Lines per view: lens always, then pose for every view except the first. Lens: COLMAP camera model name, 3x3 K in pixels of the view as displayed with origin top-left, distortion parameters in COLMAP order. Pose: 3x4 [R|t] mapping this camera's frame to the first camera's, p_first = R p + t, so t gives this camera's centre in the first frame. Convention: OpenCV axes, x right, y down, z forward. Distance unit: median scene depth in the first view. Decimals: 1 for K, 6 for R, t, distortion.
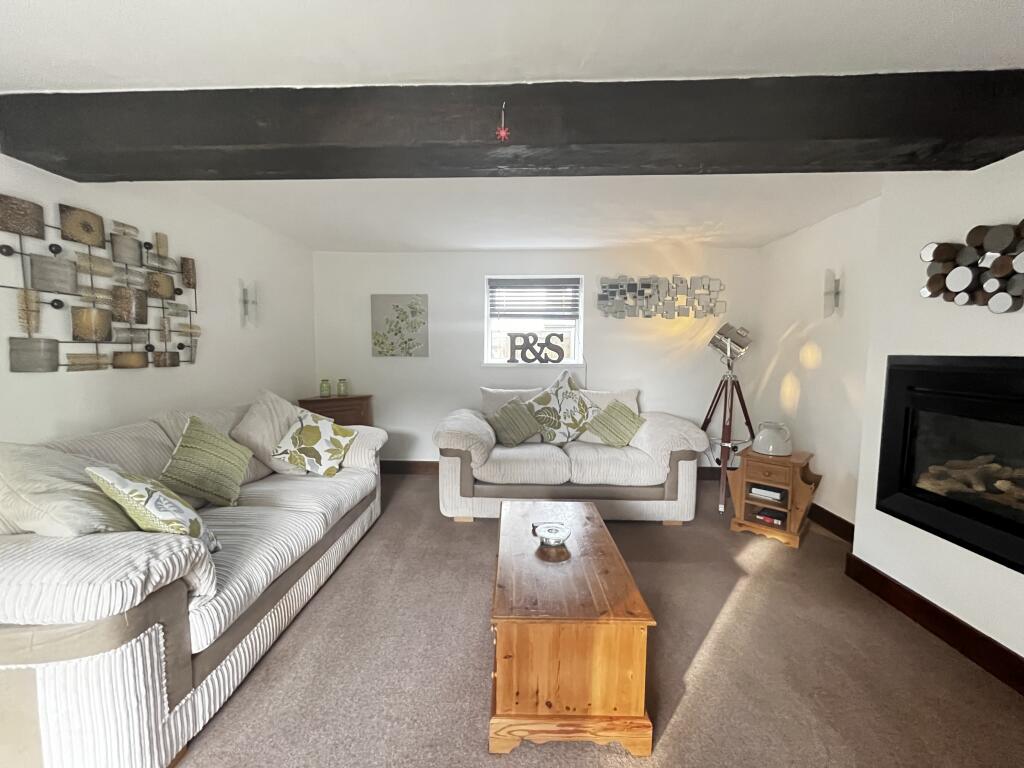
lens RADIAL K [[414.7, 0, 505.8], [0, 414.7, 381.7], [0, 0, 1]] dist [0.000958, -0.000576]
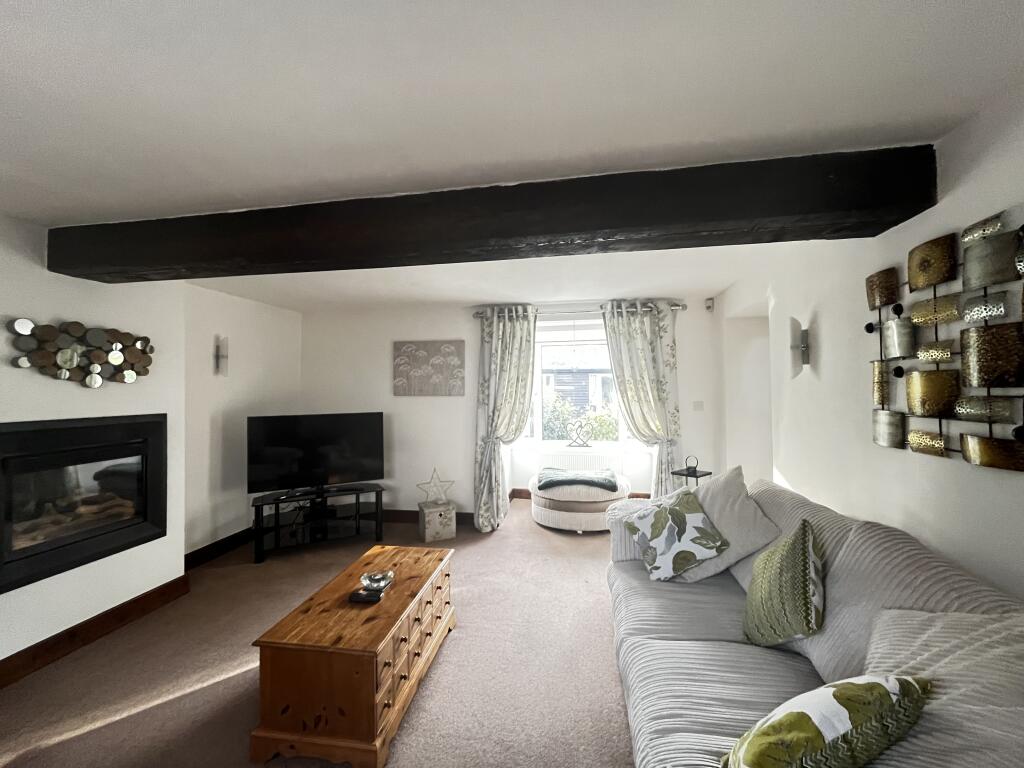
lens RADIAL K [[414.7, 0, 508.0], [0, 414.7, 387.5], [0, 0, 1]] dist [0.000958, -0.000576]
pose [[-0.989942, 0.001141, 0.141466, -0.194733], [0.010610, 0.997750, 0.066195, -0.110599], [-0.141073, 0.067030, -0.987727, 0.988648]]
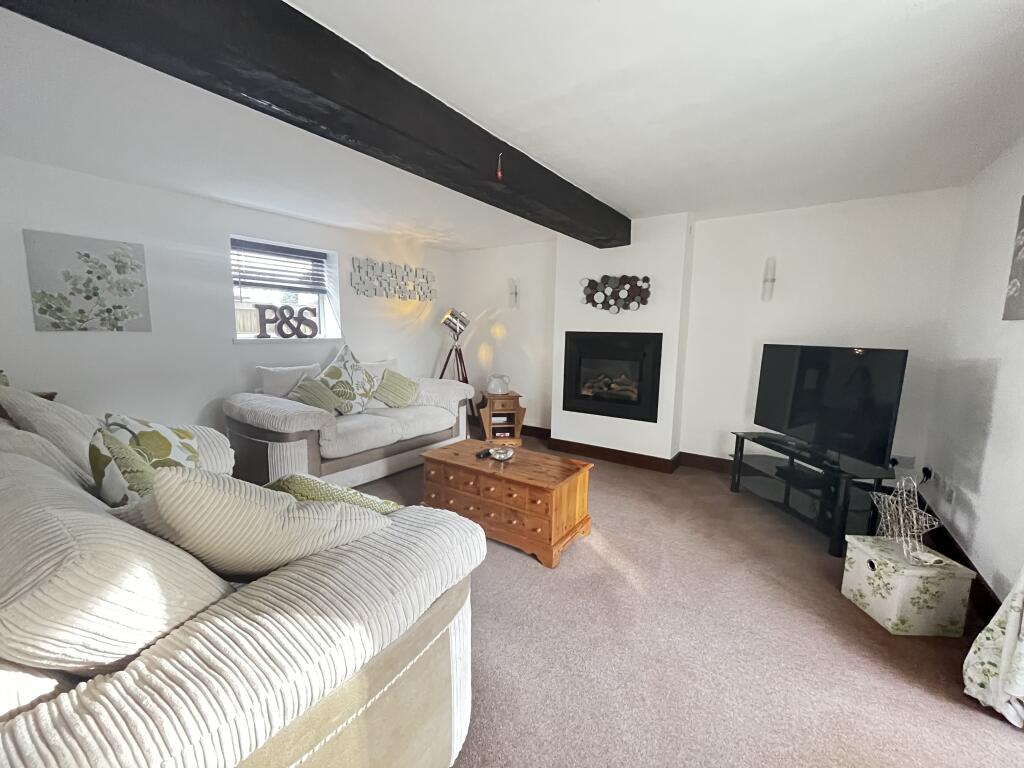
lens RADIAL K [[414.7, 0, 505.4], [0, 414.7, 385.9], [0, 0, 1]] dist [0.000958, -0.000576]
pose [[0.557473, -0.107412, 0.823217, -0.521520], [0.046989, 0.994088, 0.097886, -0.008096], [-0.828864, -0.015887, 0.559224, 0.077741]]
